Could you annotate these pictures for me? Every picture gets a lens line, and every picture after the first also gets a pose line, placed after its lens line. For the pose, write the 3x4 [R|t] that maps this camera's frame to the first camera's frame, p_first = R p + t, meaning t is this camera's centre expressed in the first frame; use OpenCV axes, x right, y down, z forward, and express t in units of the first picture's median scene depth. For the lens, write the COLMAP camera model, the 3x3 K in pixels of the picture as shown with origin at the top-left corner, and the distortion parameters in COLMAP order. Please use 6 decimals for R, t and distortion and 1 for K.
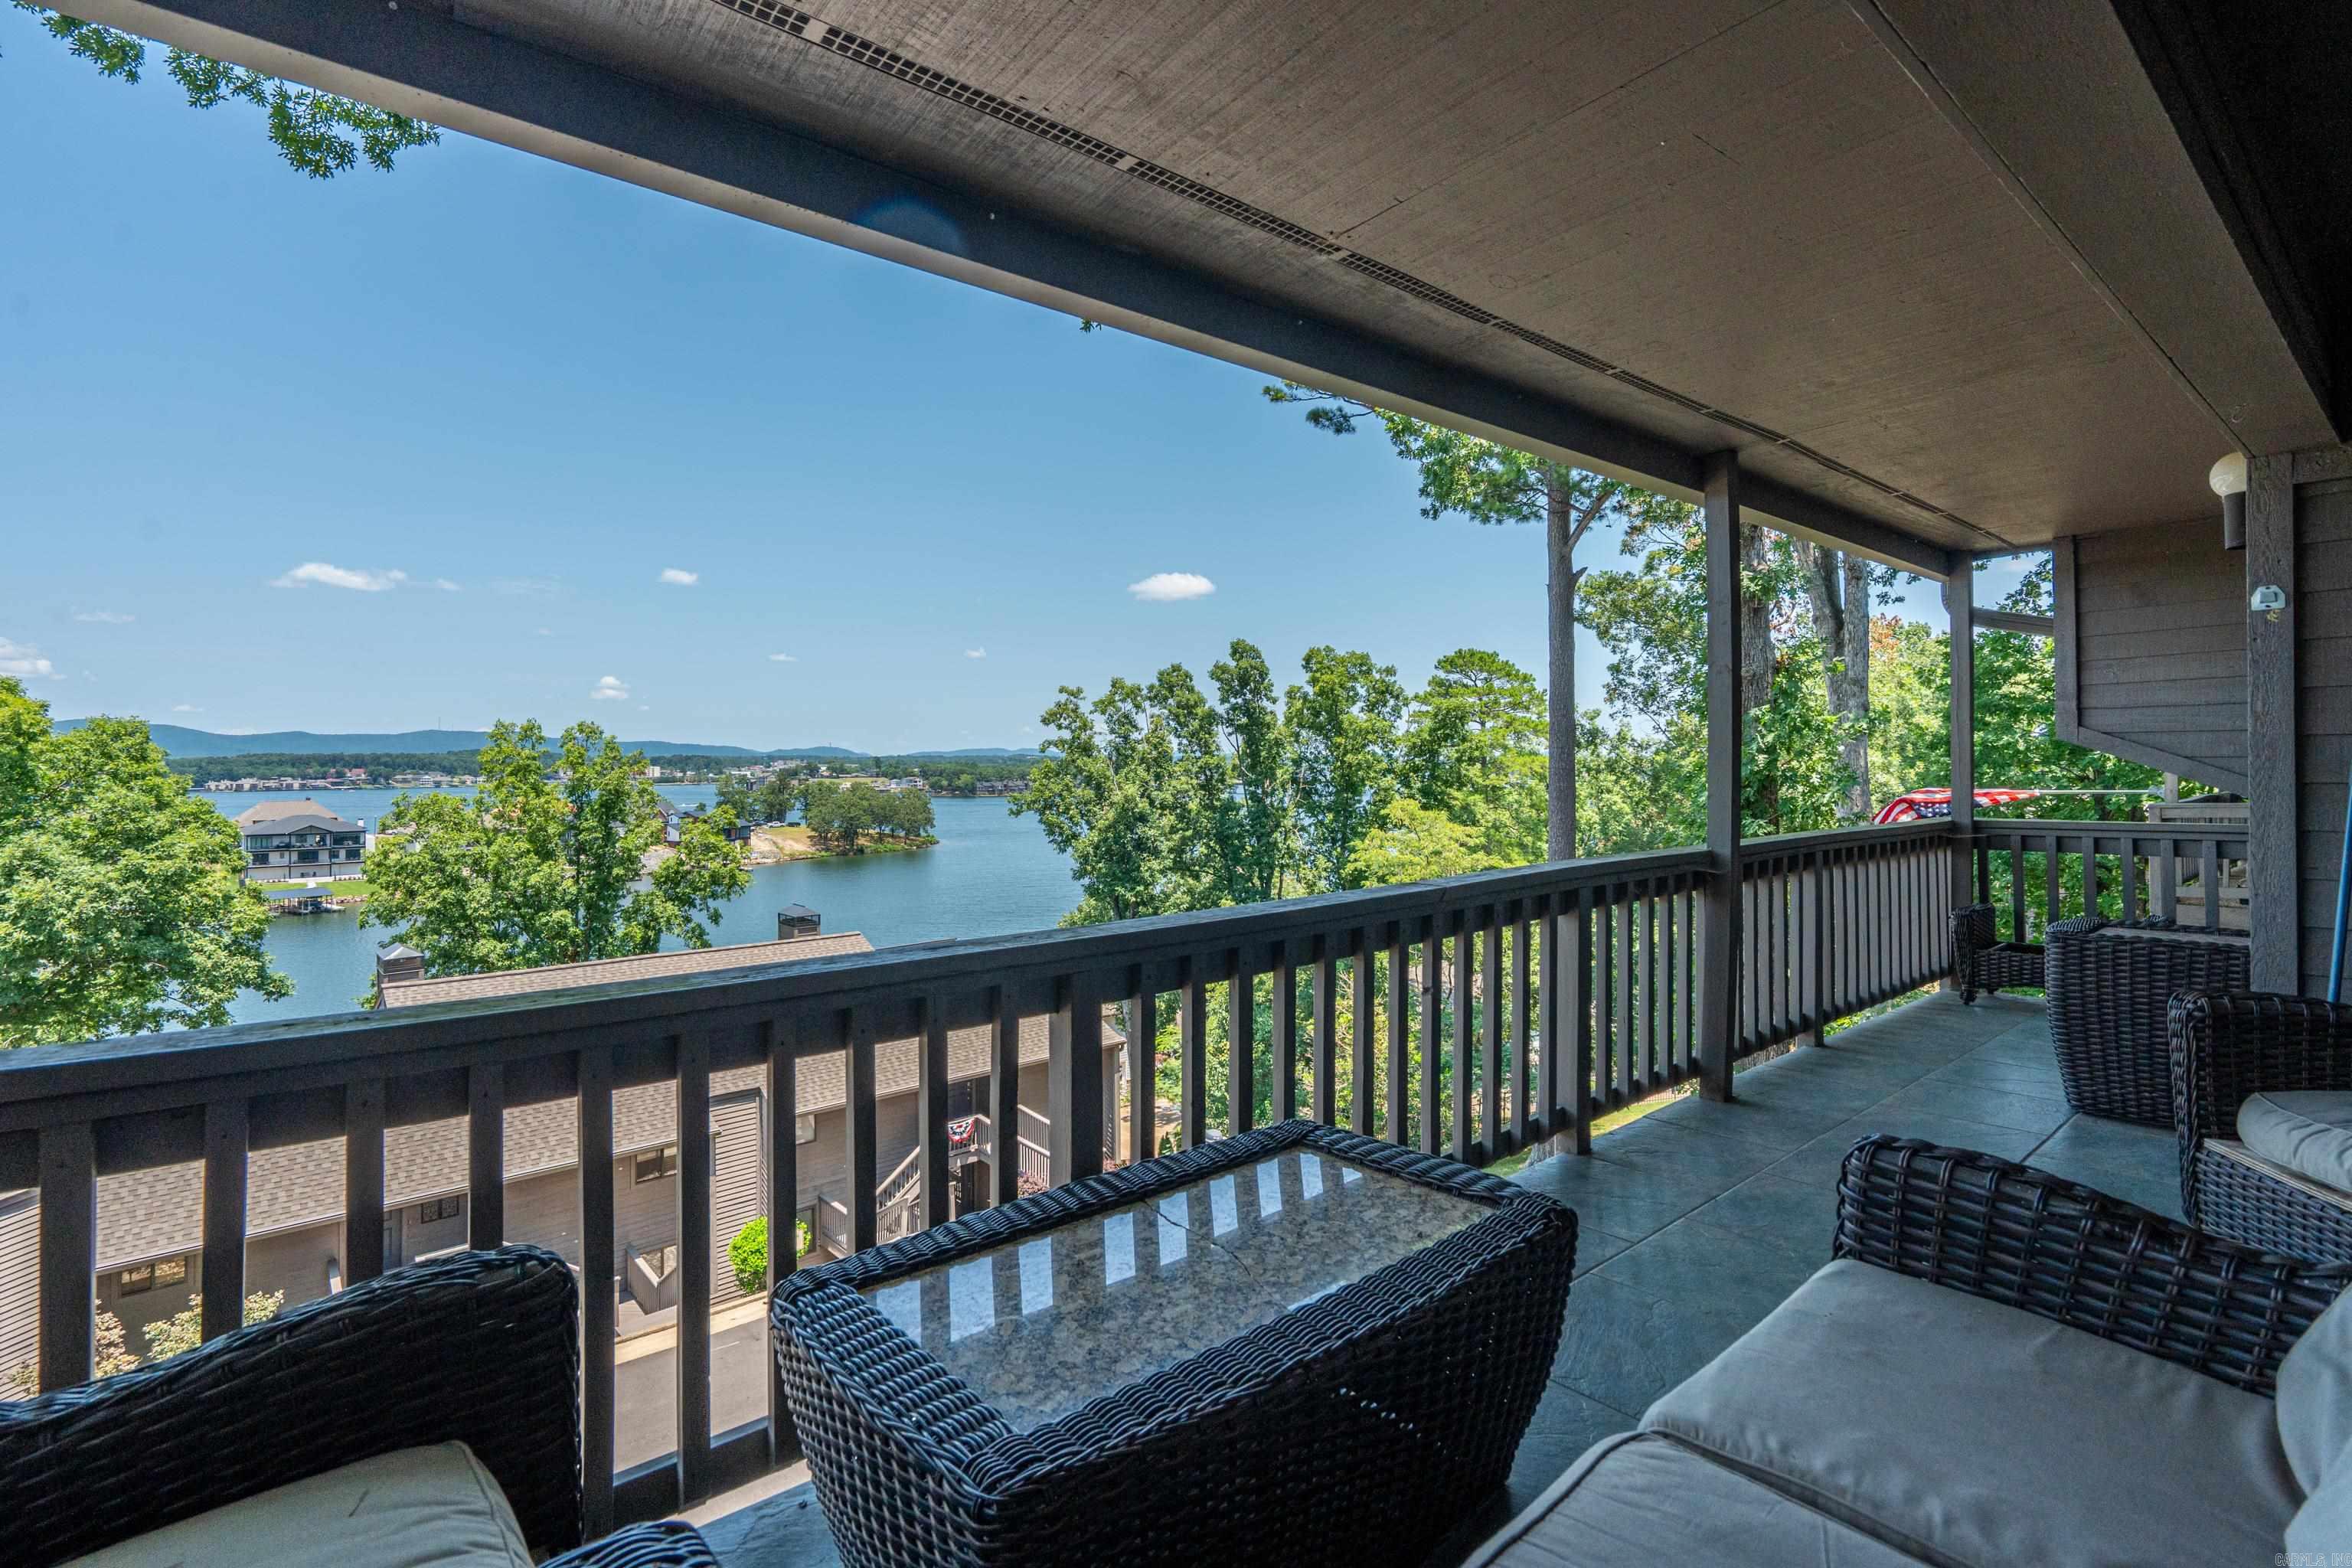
lens RADIAL K [[1083.1, 0, 1176.0], [0, 1083.1, 784.0], [0, 0, 1]] dist [-0.057842, 0.041885]
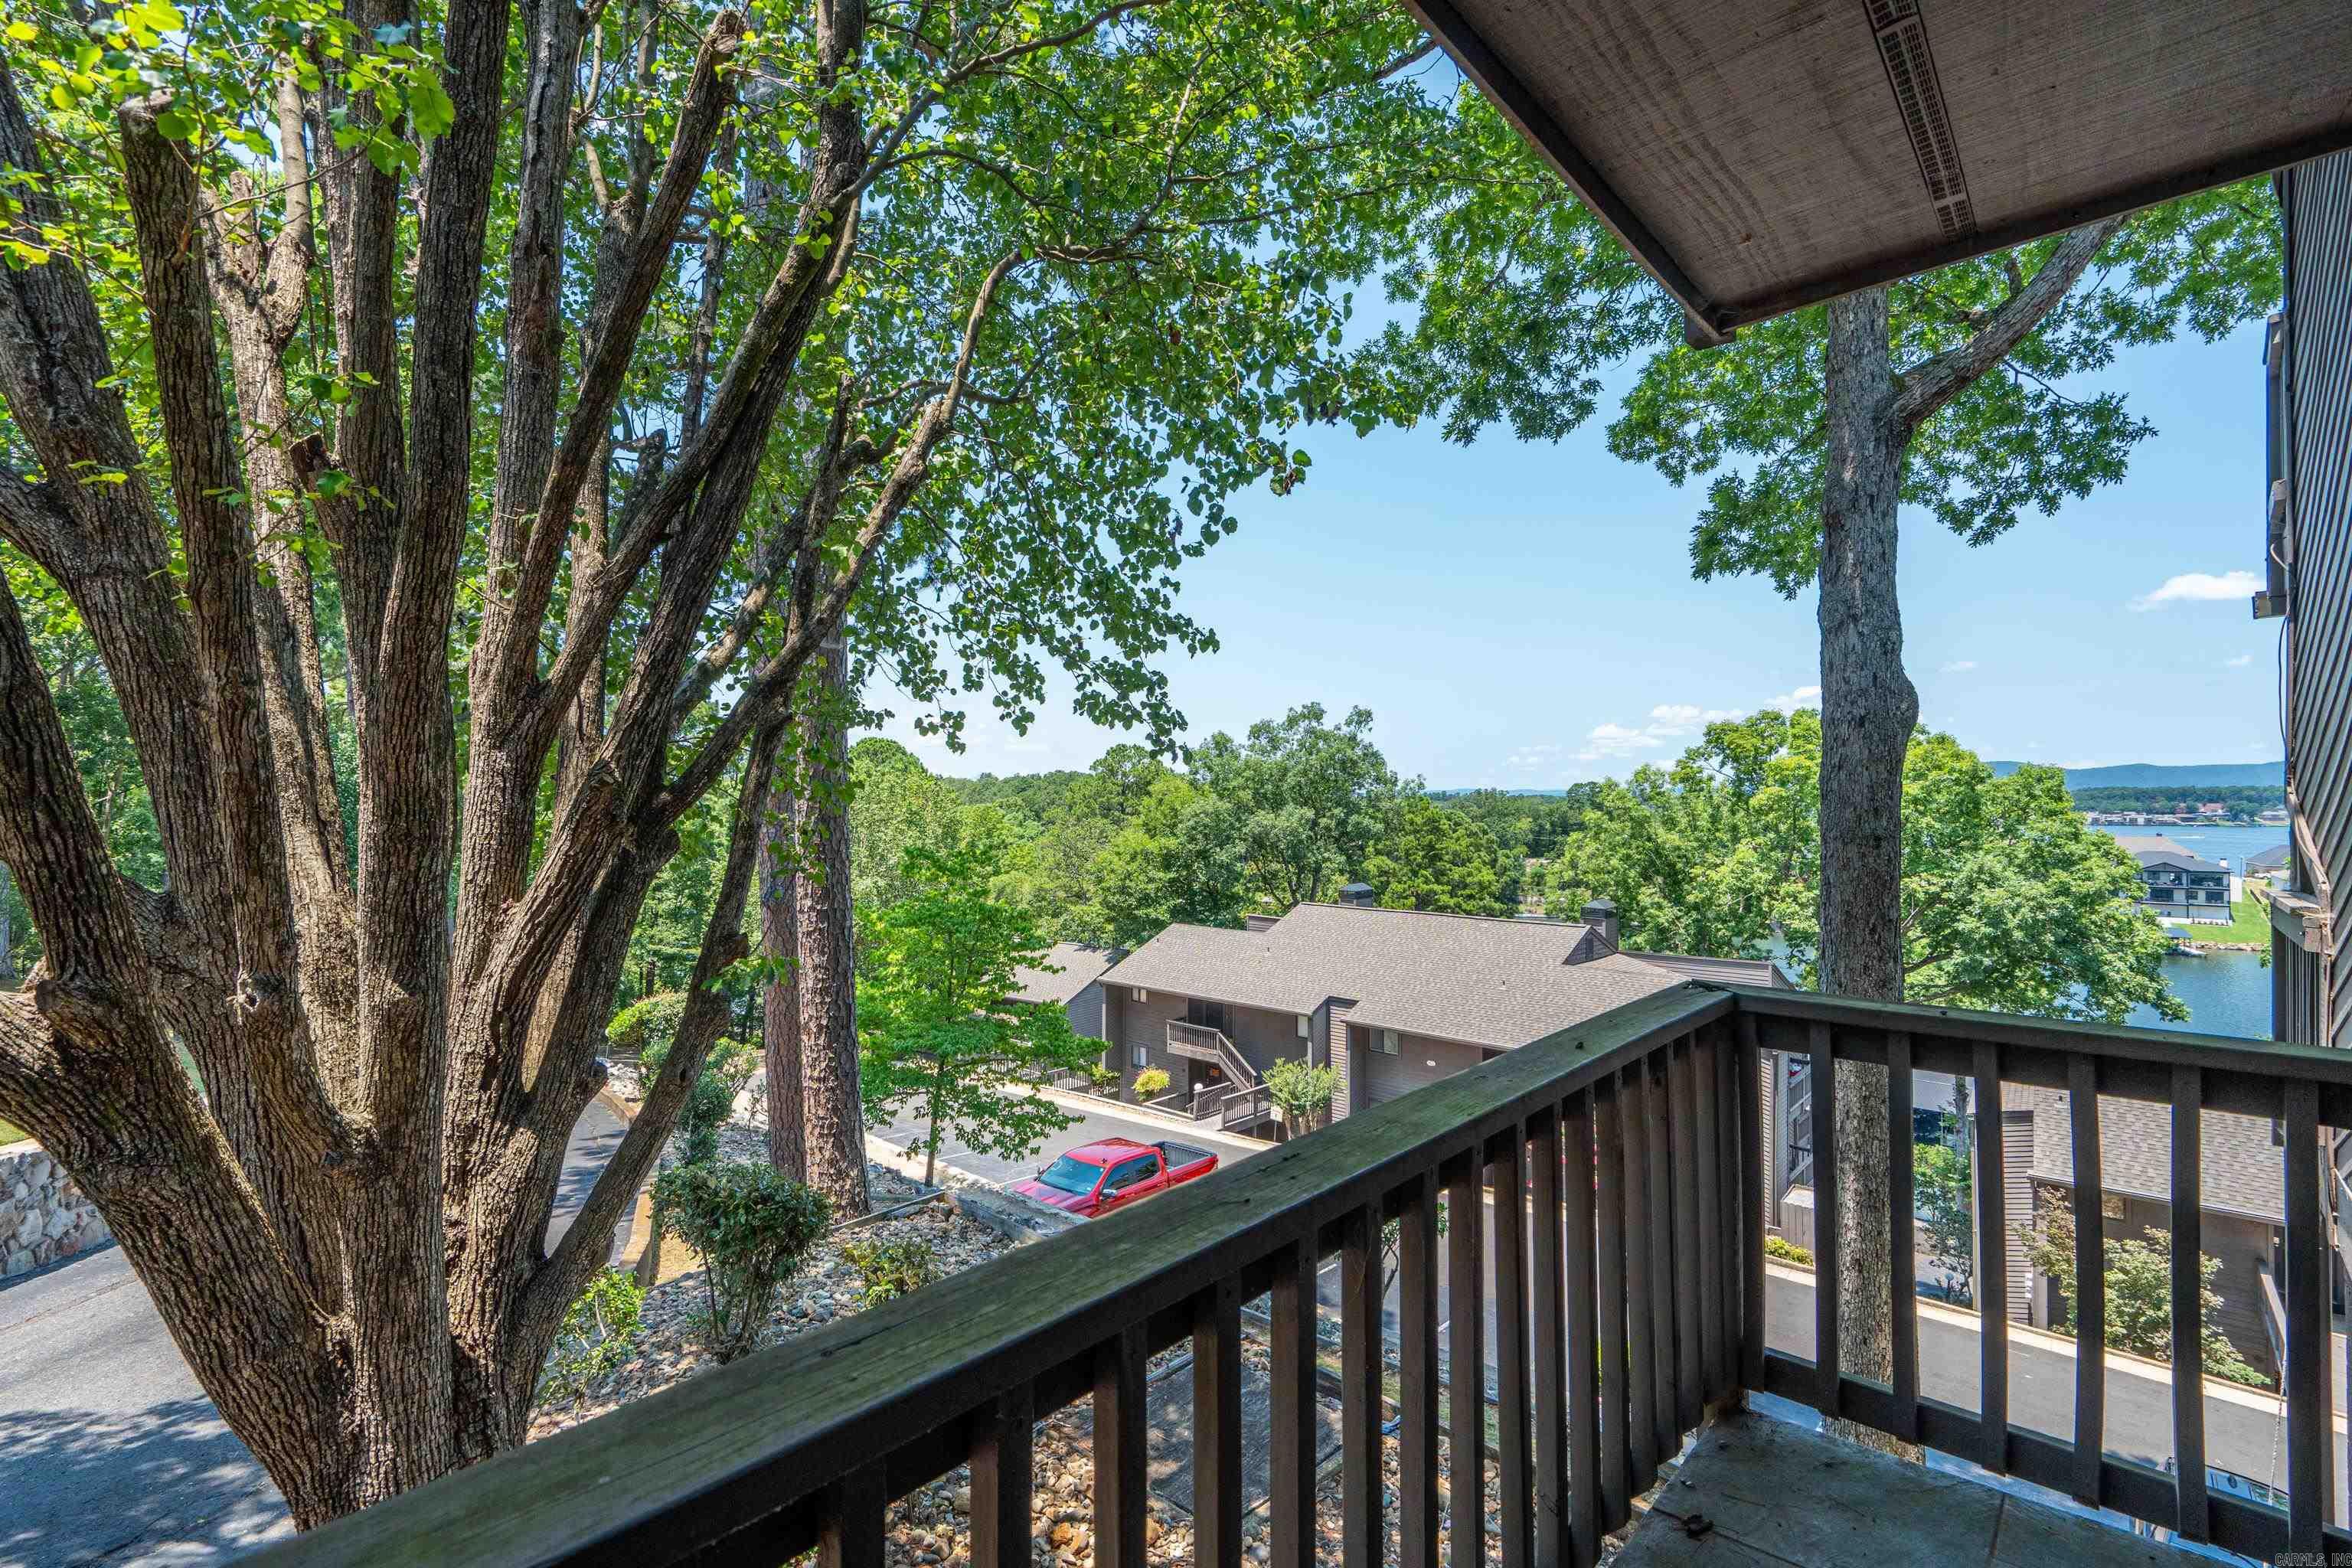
lens RADIAL K [[1062.5, 0, 1138.3], [0, 1062.5, 785.2], [0, 0, 1]] dist [-0.001441, -0.000387]
pose [[0.125092, -0.010780, -0.992087, 0.069004], [-0.019442, 0.999722, -0.013315, -0.000144], [0.991955, 0.020954, 0.124848, -0.142195]]
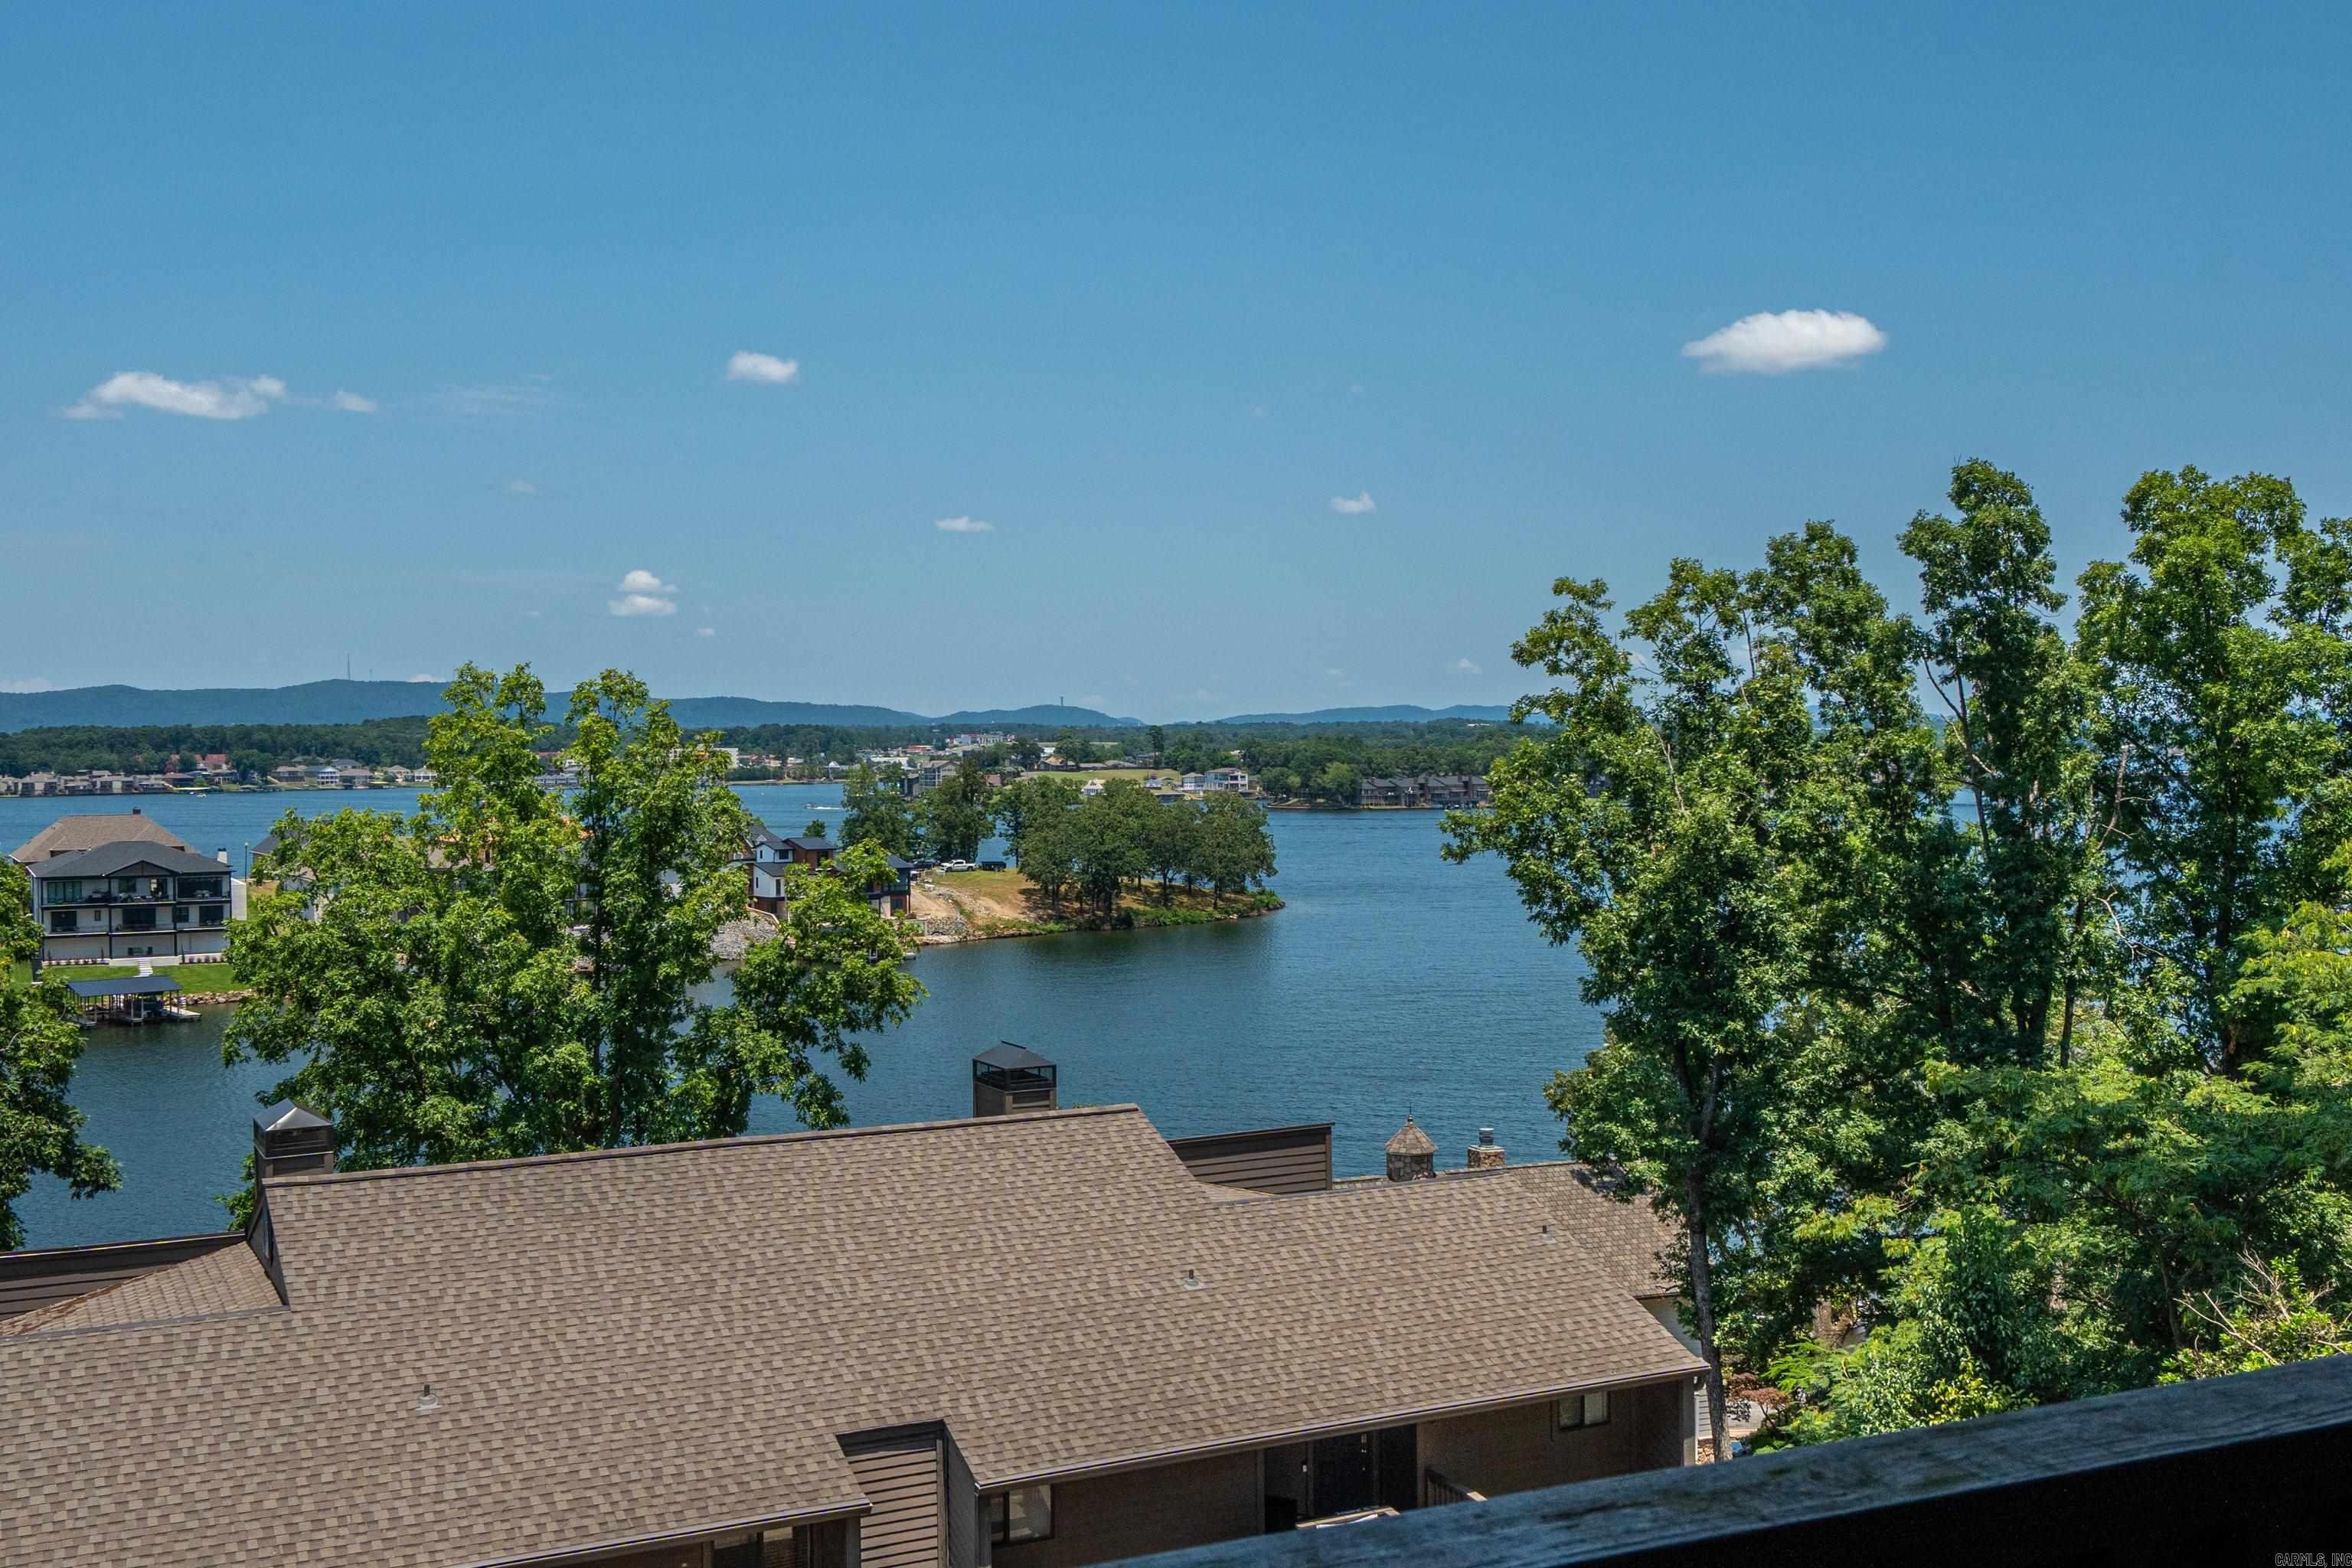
lens RADIAL K [[2287.7, 0, 1173.5], [0, 2287.7, 888.9], [0, 0, 1]] dist [-0.048494, 0.224823]
pose [[0.966367, 0.008970, -0.257012, -0.014088], [0.003731, 0.998797, 0.048885, -0.007383], [0.257141, -0.048200, 0.965171, 0.019357]]
